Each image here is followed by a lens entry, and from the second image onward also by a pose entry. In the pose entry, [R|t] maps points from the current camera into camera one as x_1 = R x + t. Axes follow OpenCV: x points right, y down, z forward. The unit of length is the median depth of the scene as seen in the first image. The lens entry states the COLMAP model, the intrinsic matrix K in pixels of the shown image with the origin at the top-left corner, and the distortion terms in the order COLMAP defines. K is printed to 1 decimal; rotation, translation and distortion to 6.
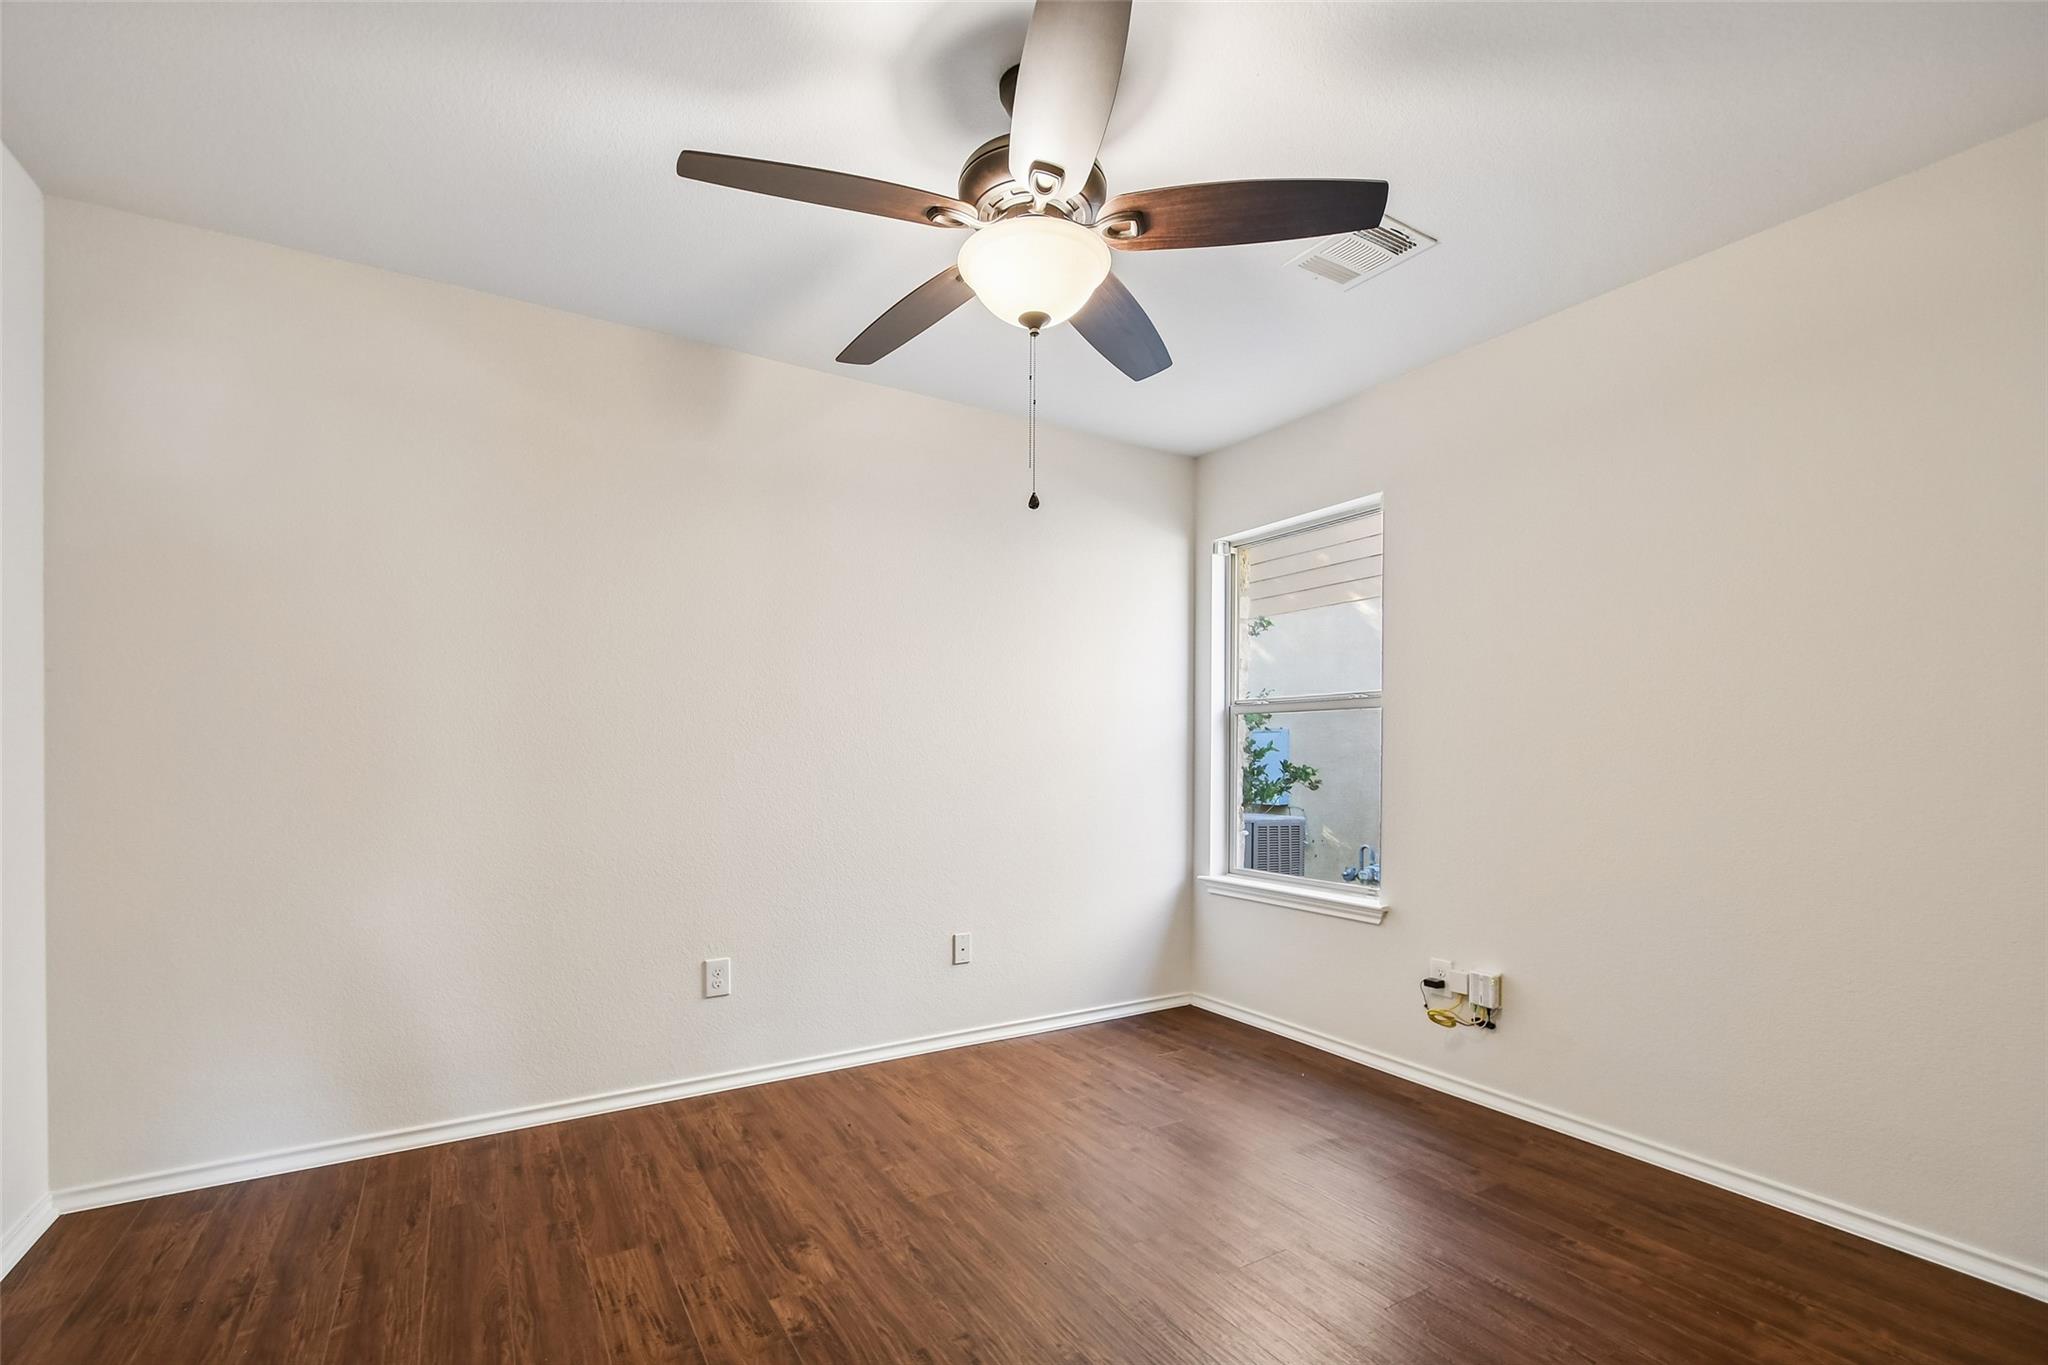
lens RADIAL K [[903.5, 0, 1028.1], [0, 903.5, 755.9], [0, 0, 1]] dist [0.002807, -0.004628]
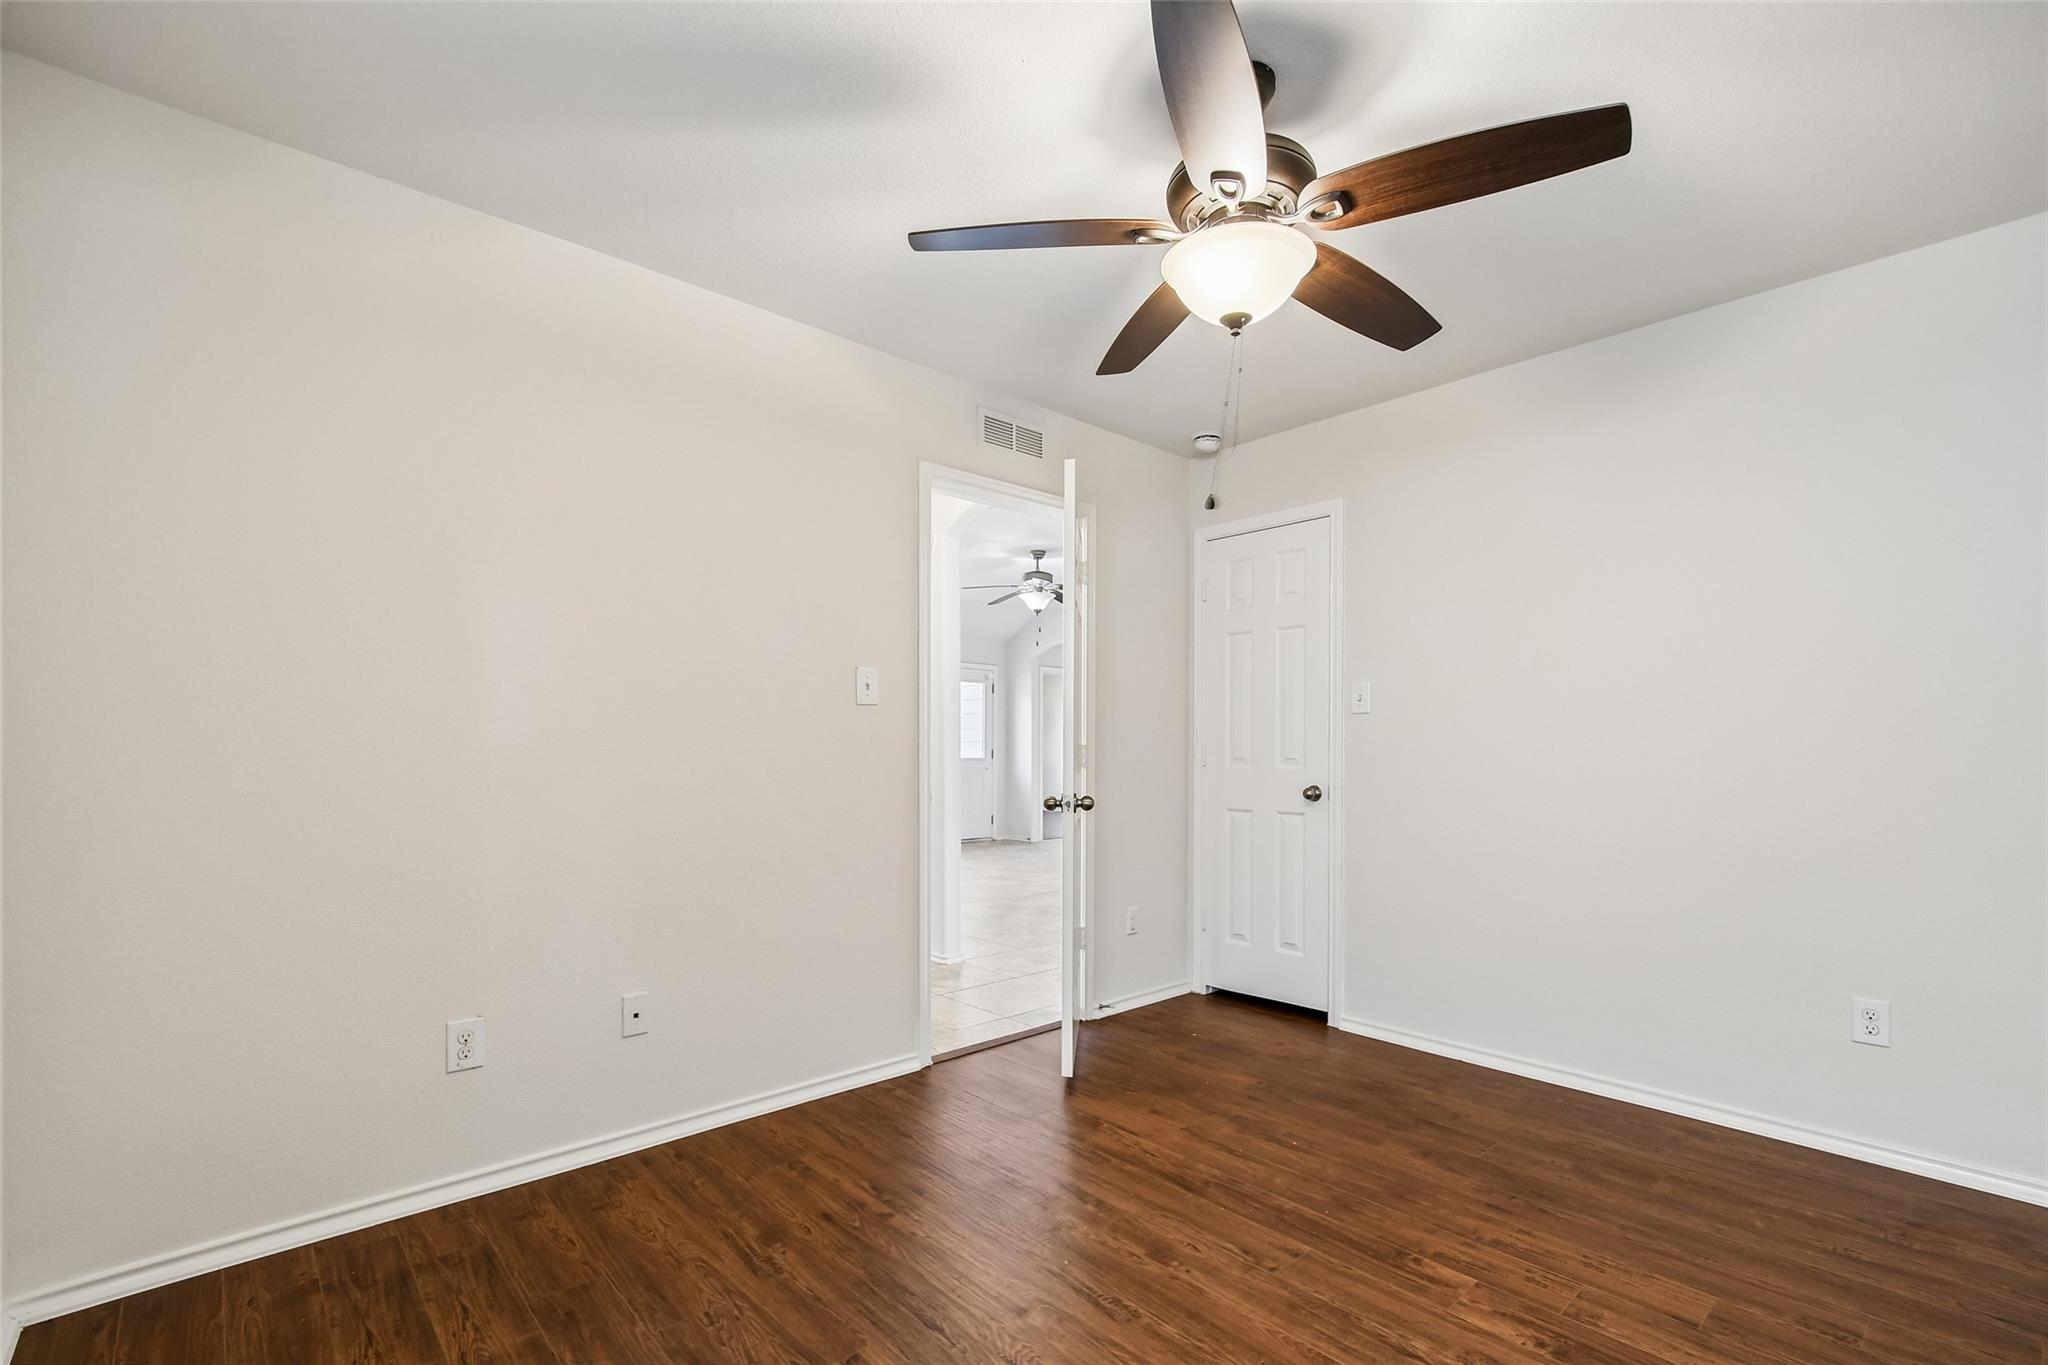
lens RADIAL K [[903.5, 0, 1028.1], [0, 903.5, 755.9], [0, 0, 1]] dist [0.002807, -0.004628]
pose [[-0.983108, -0.000090, -0.183028, 0.305219], [-0.001437, 0.999973, 0.007225, -0.002550], [0.183022, 0.007366, -0.983081, 1.440881]]
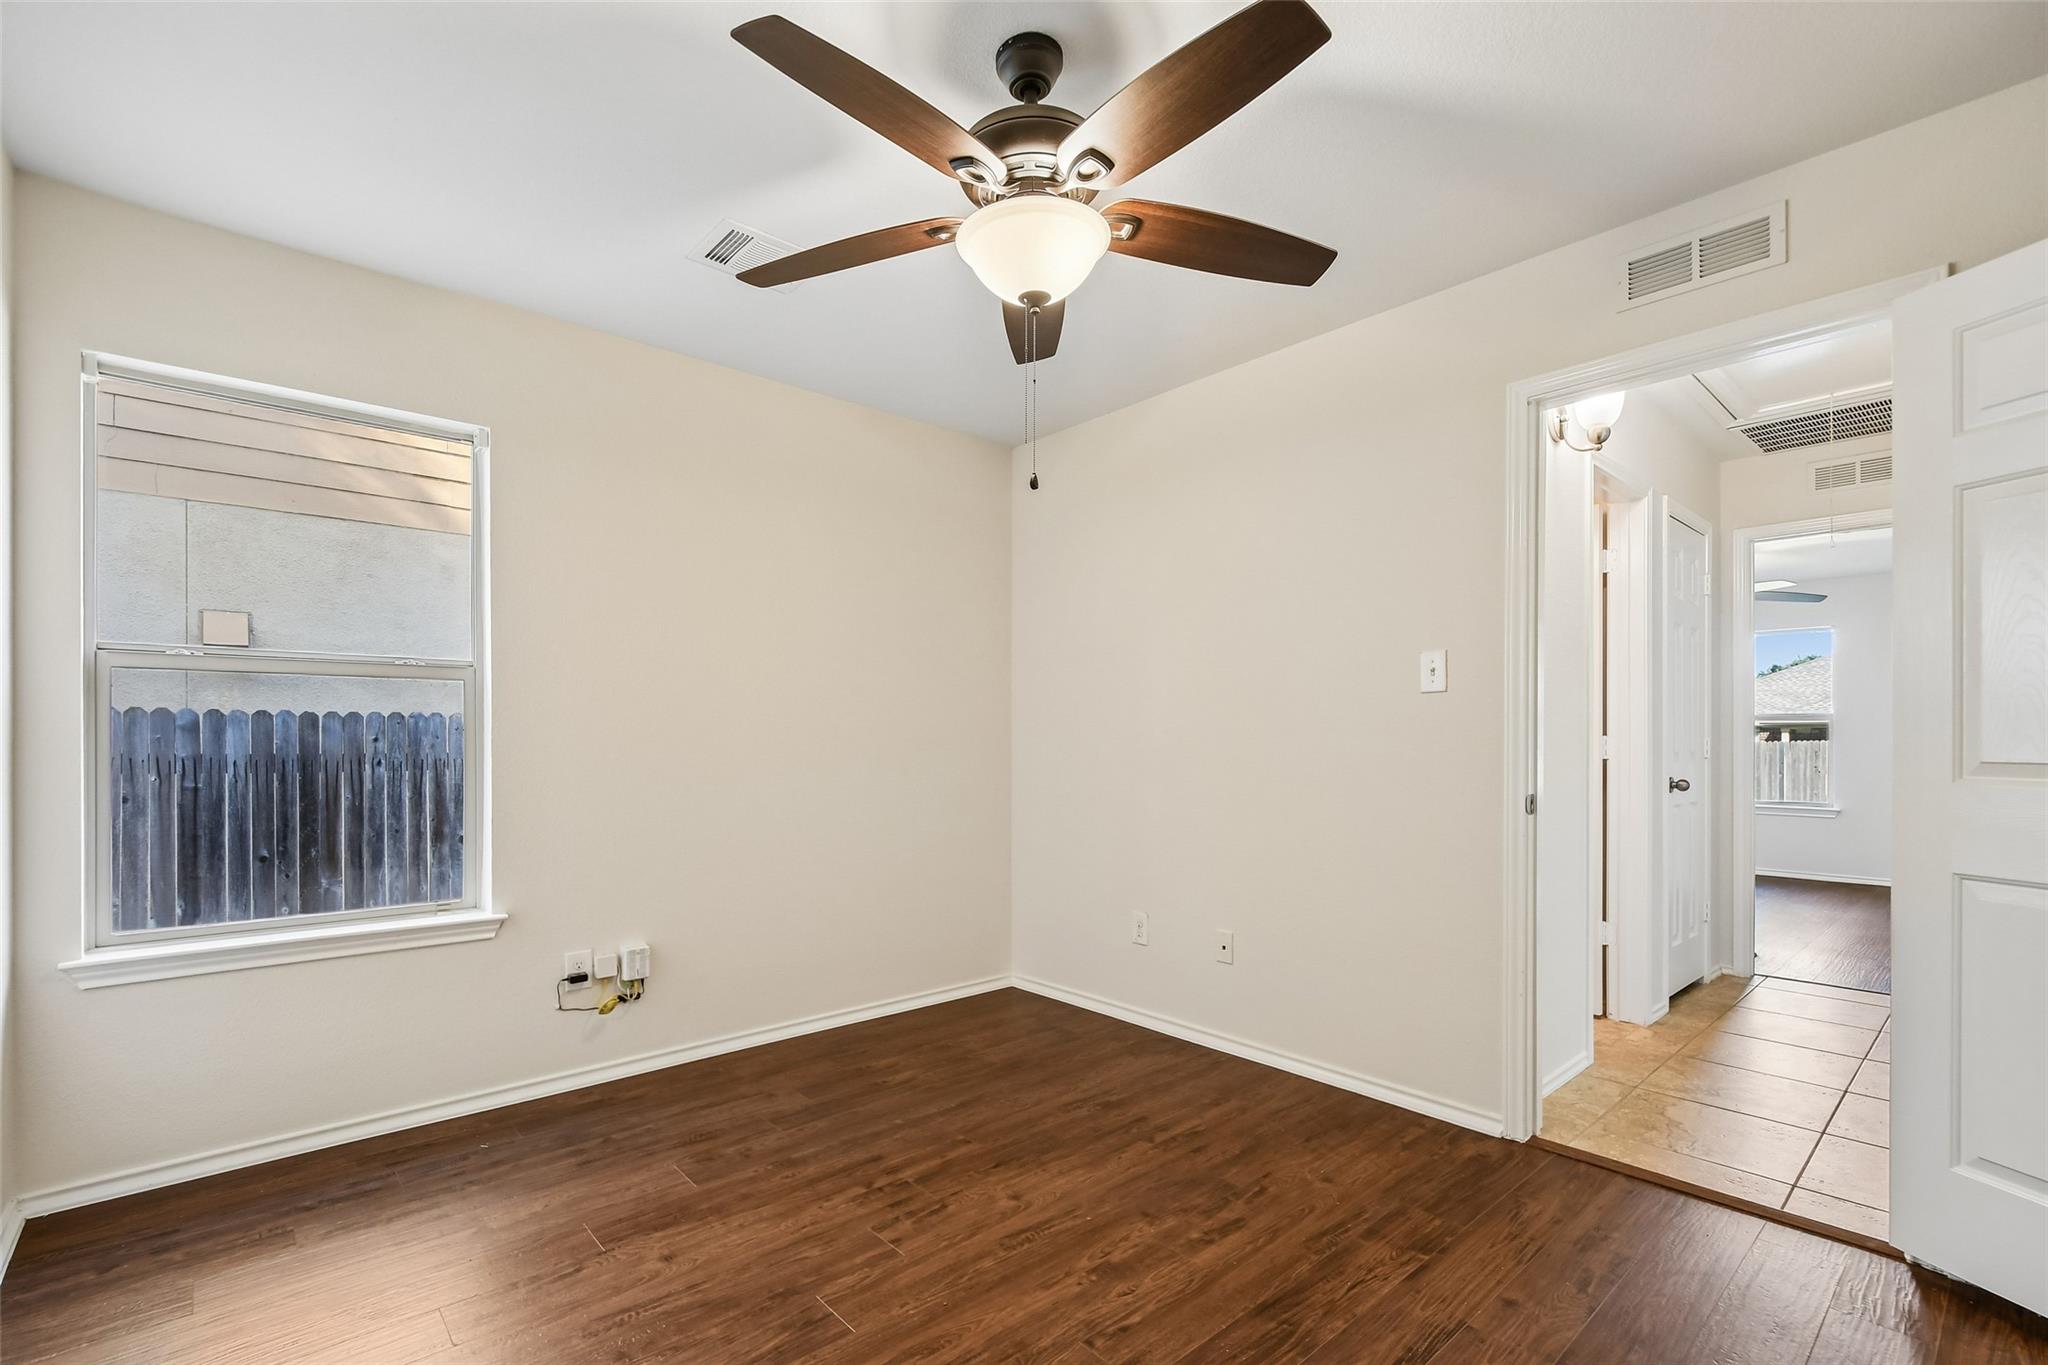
lens RADIAL K [[907.4, 0, 1027.5], [0, 907.4, 750.9], [0, 0, 1]] dist [0.002651, -0.000377]
pose [[-0.187081, -0.012139, 0.982269, -0.709550], [-0.005077, 0.999922, 0.011390, -0.001382], [-0.982331, -0.002856, -0.187128, 0.880405]]
